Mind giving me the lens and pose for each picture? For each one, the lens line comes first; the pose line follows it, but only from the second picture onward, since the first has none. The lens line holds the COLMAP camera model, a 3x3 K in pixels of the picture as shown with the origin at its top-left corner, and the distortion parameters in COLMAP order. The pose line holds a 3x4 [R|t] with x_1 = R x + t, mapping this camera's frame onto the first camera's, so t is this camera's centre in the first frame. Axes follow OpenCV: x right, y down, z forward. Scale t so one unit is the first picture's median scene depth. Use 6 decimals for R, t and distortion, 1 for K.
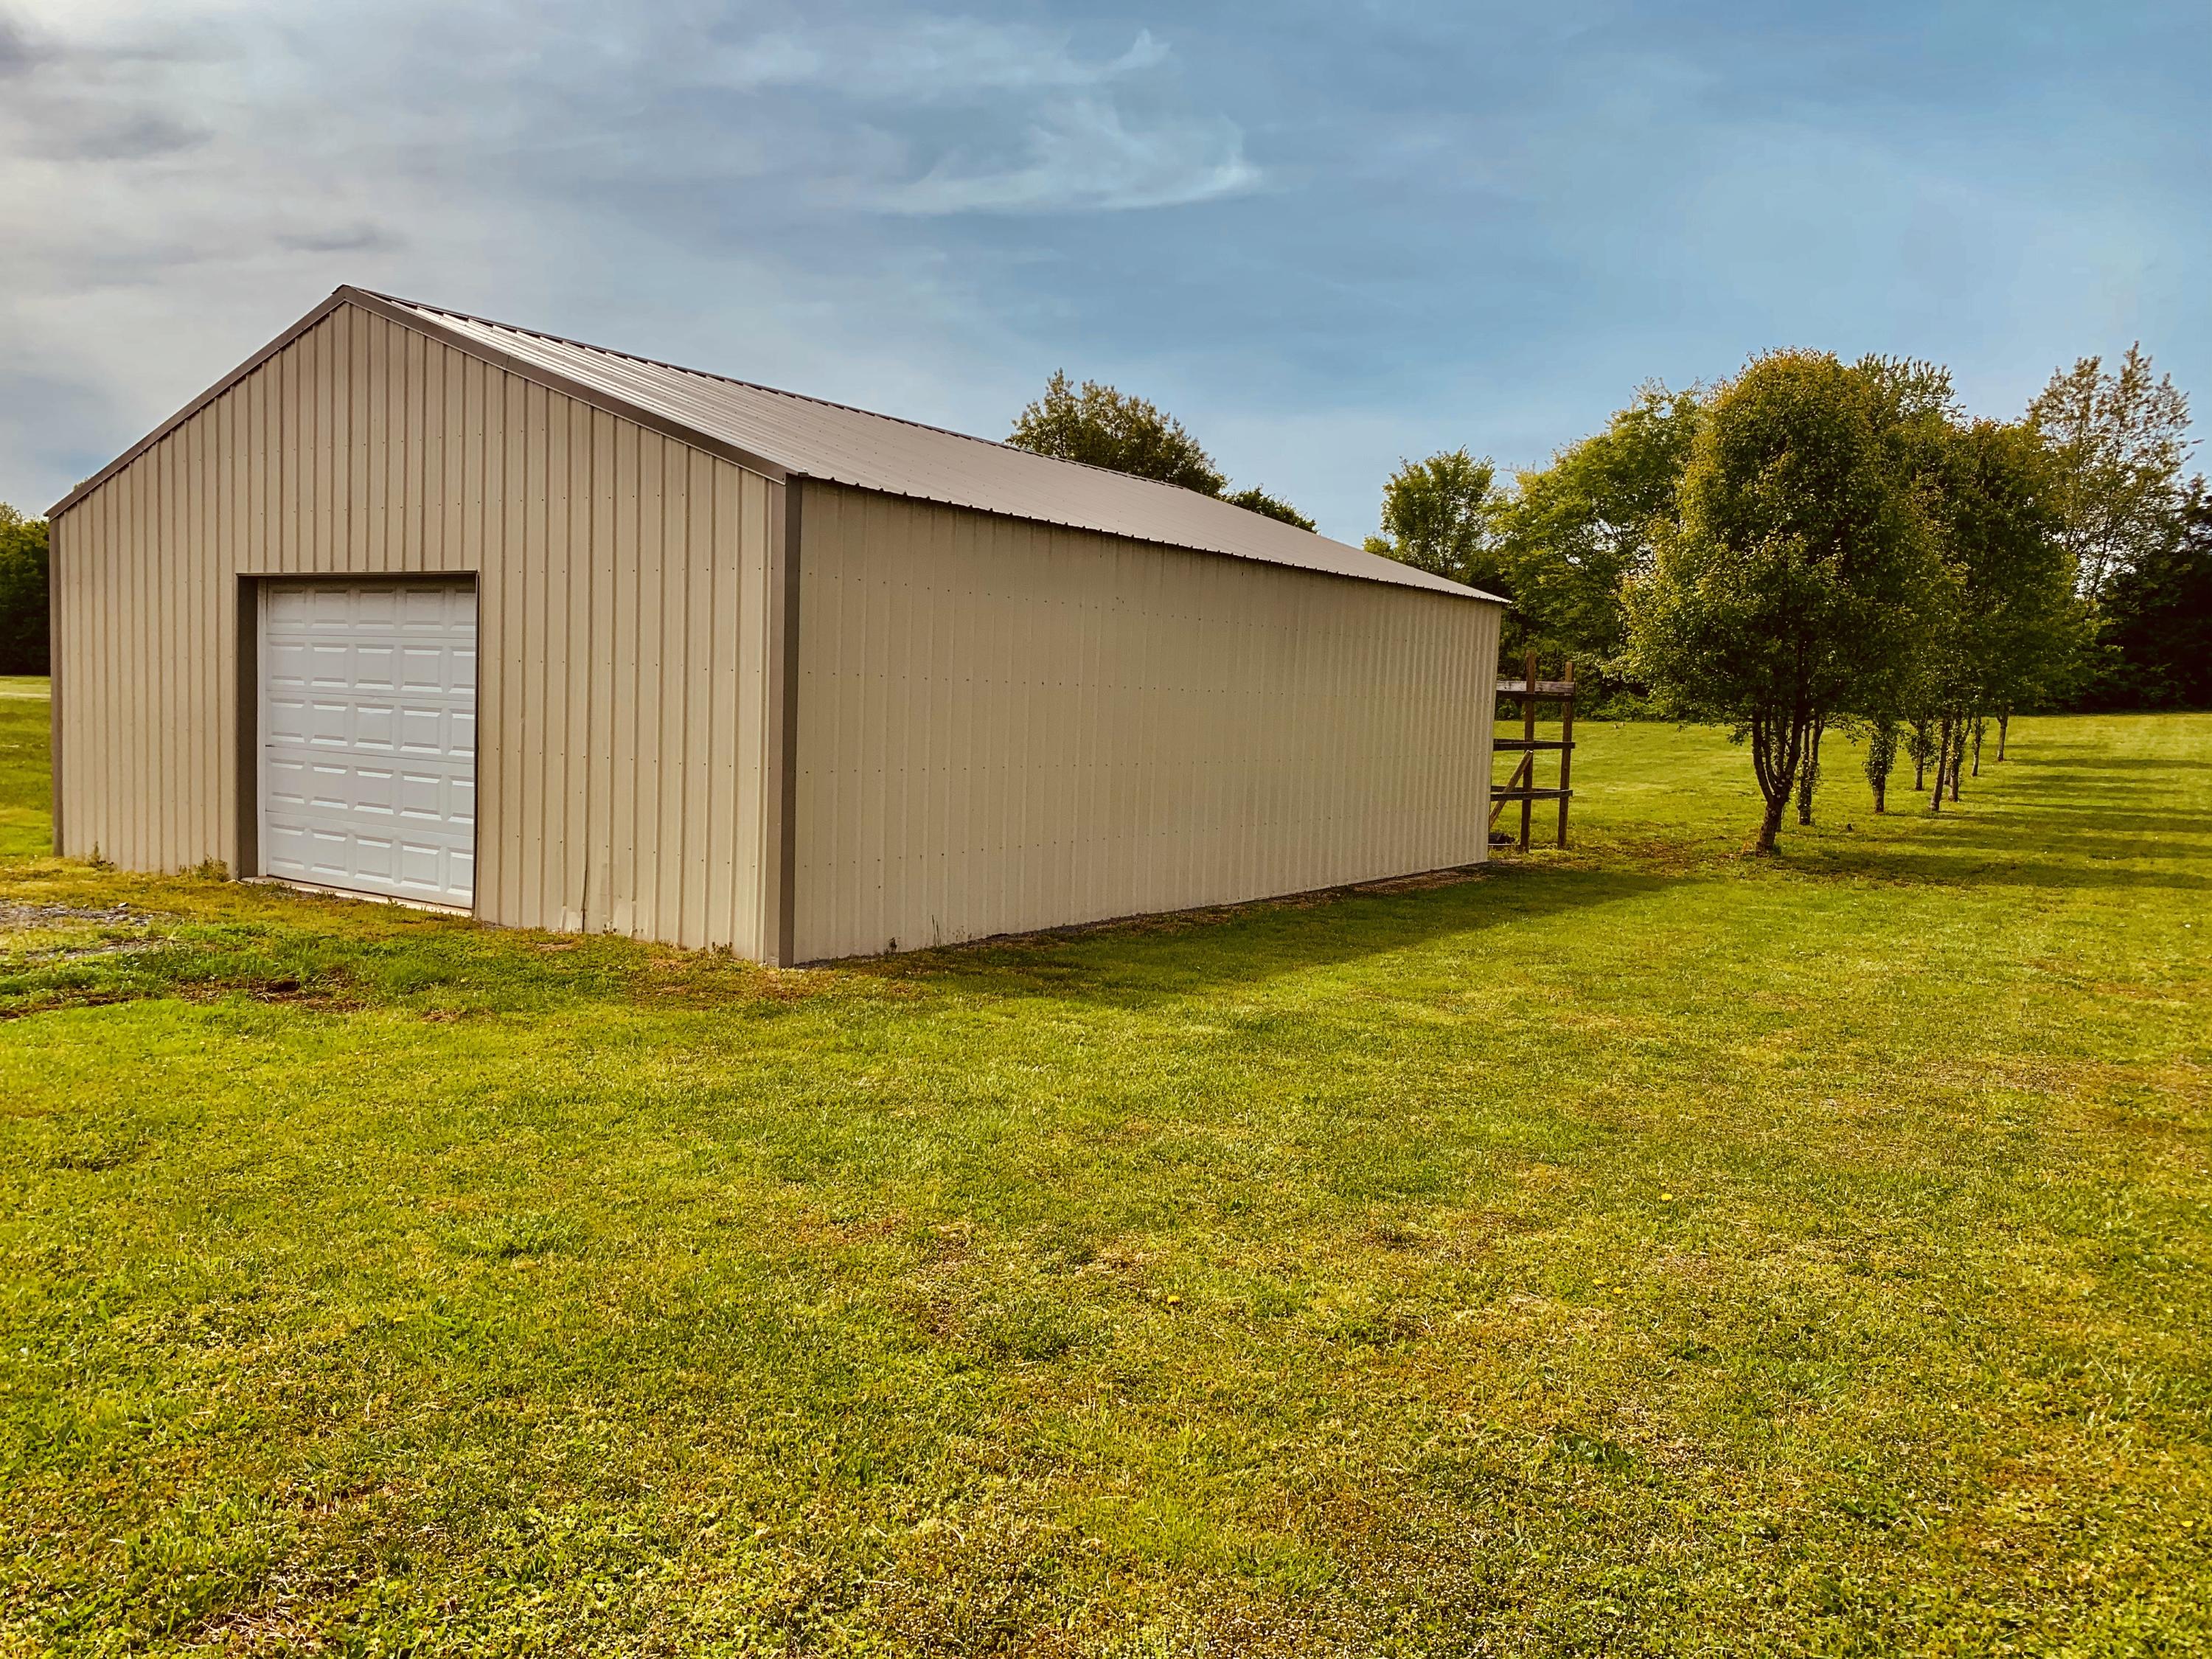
lens RADIAL K [[1681.9, 0, 1099.5], [0, 1681.9, 821.8], [0, 0, 1]] dist [0.020931, -0.031276]
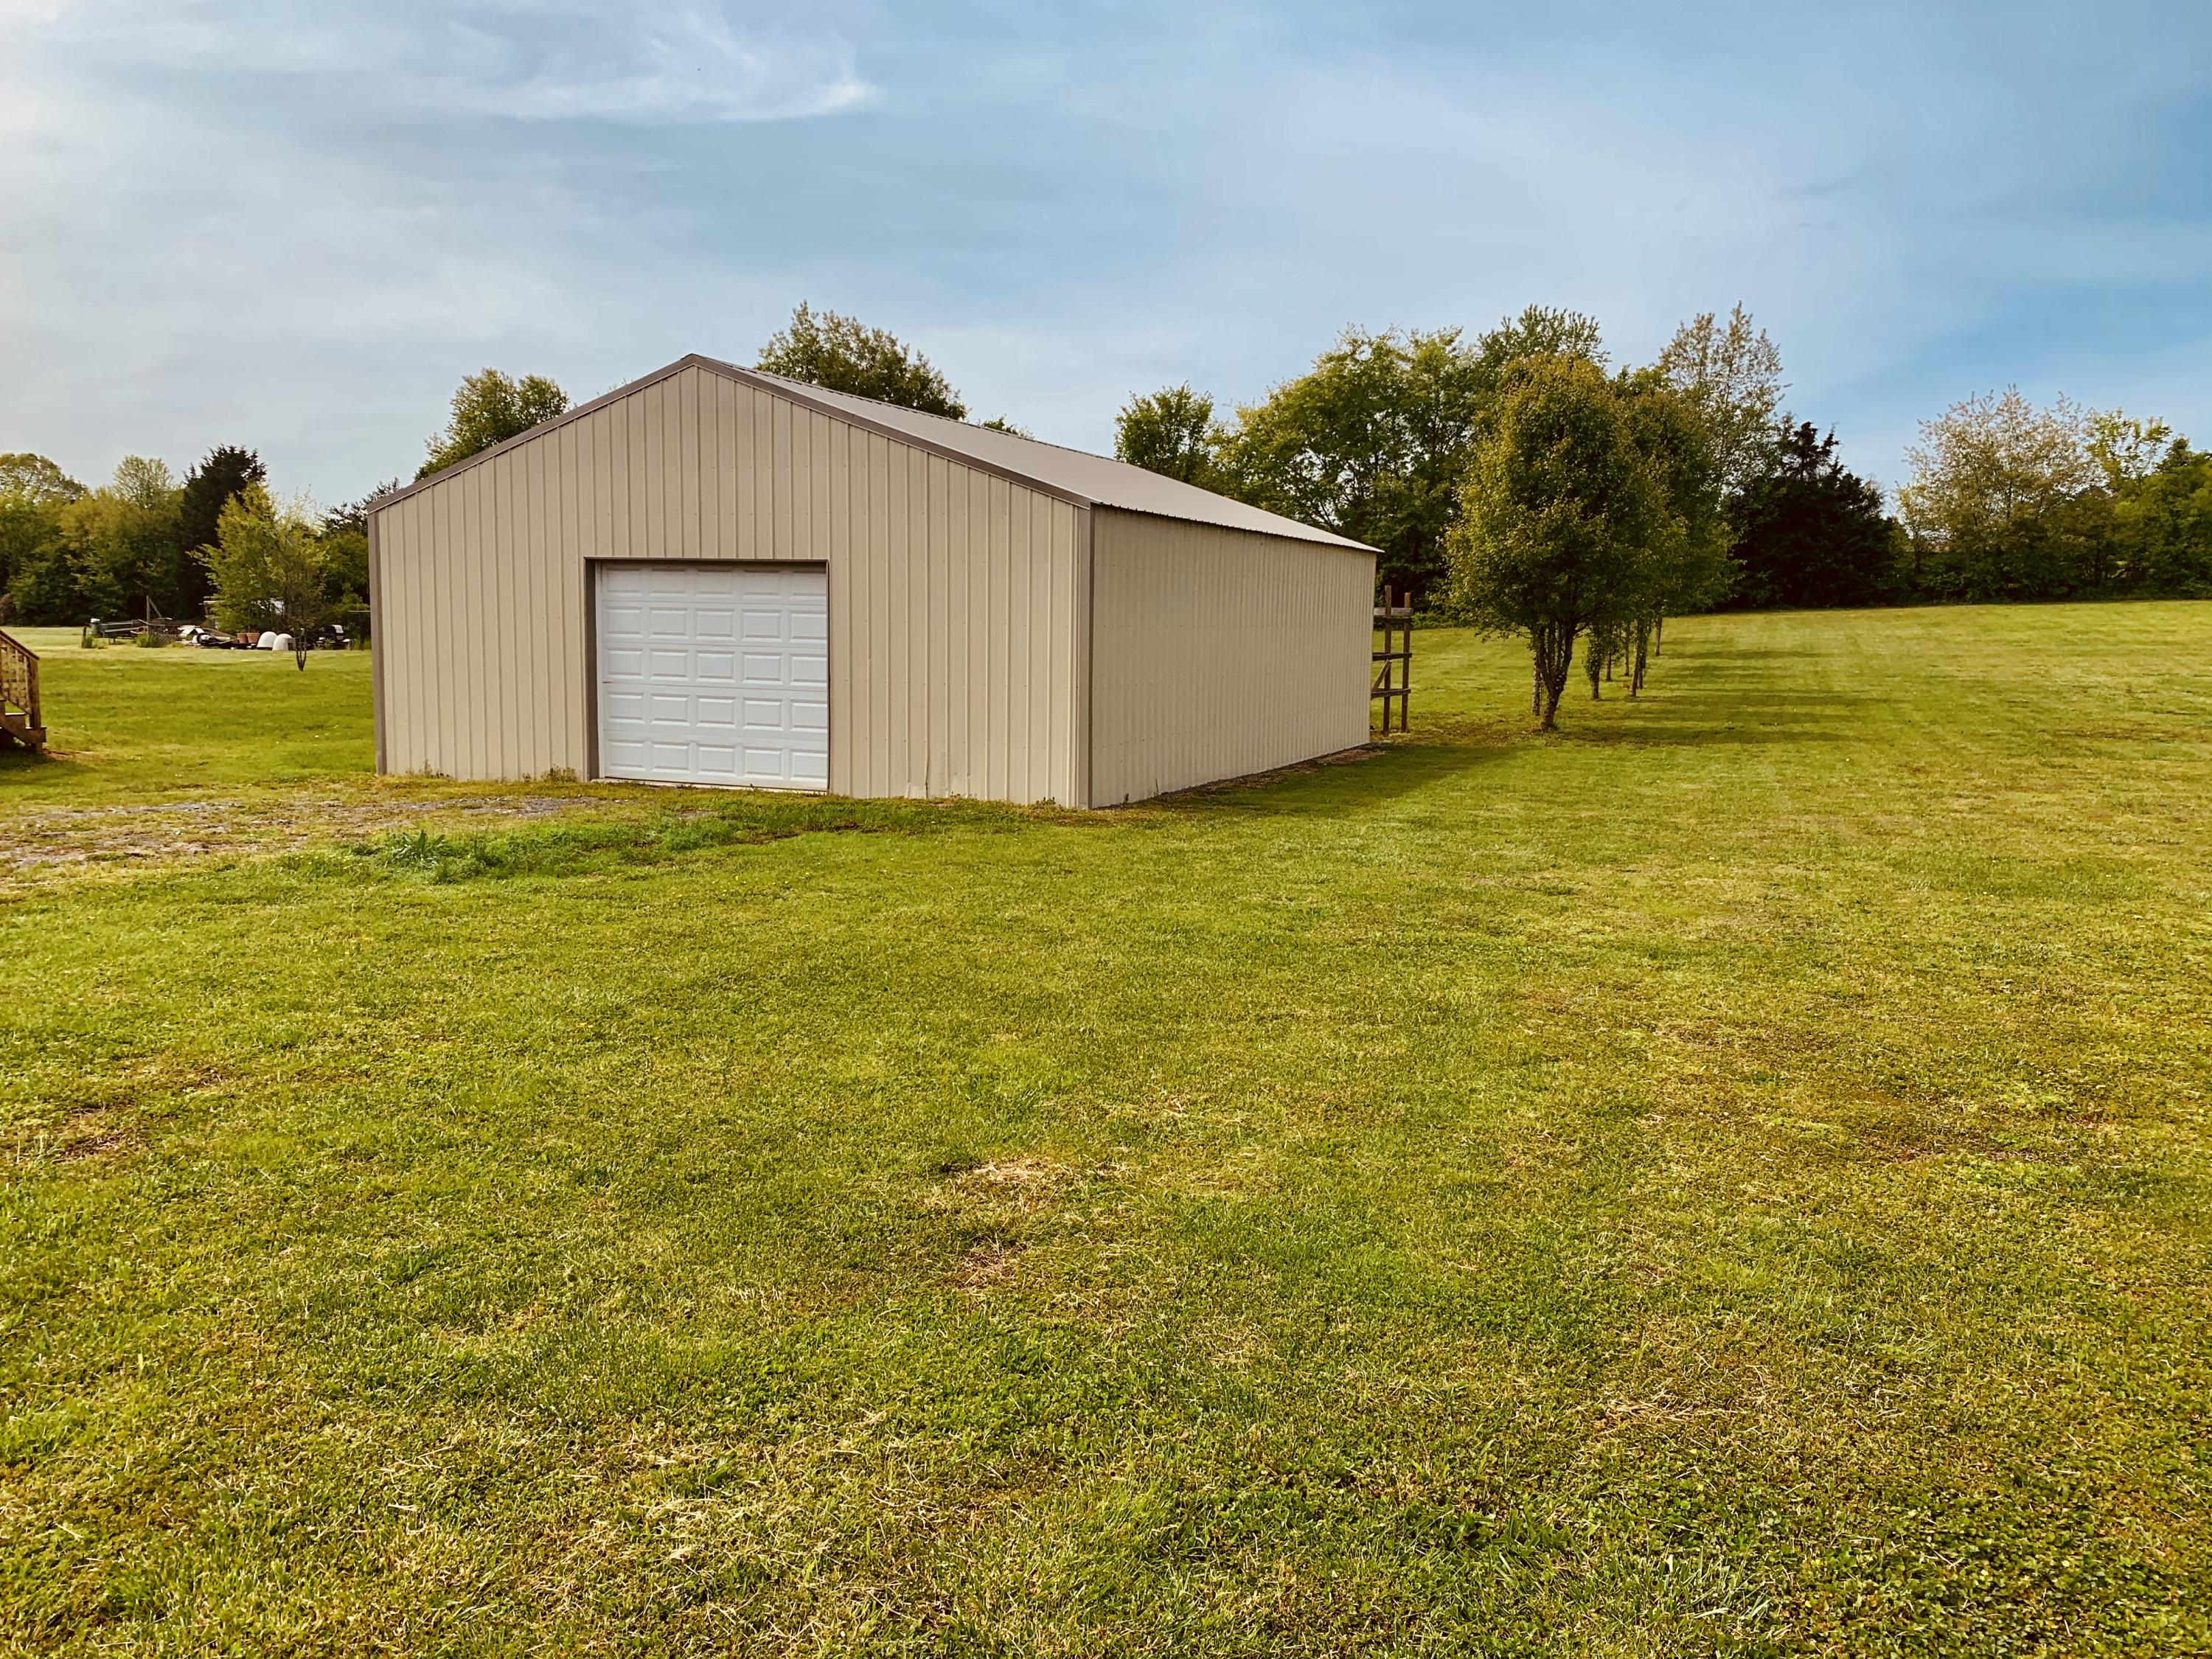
lens RADIAL K [[1681.9, 0, 1092.6], [0, 1681.9, 837.5], [0, 0, 1]] dist [0.020931, -0.031276]
pose [[0.979317, -0.047451, 0.196687, -0.115117], [0.035162, 0.997232, 0.065508, 0.001419], [-0.199251, -0.057237, 0.978275, -0.129784]]
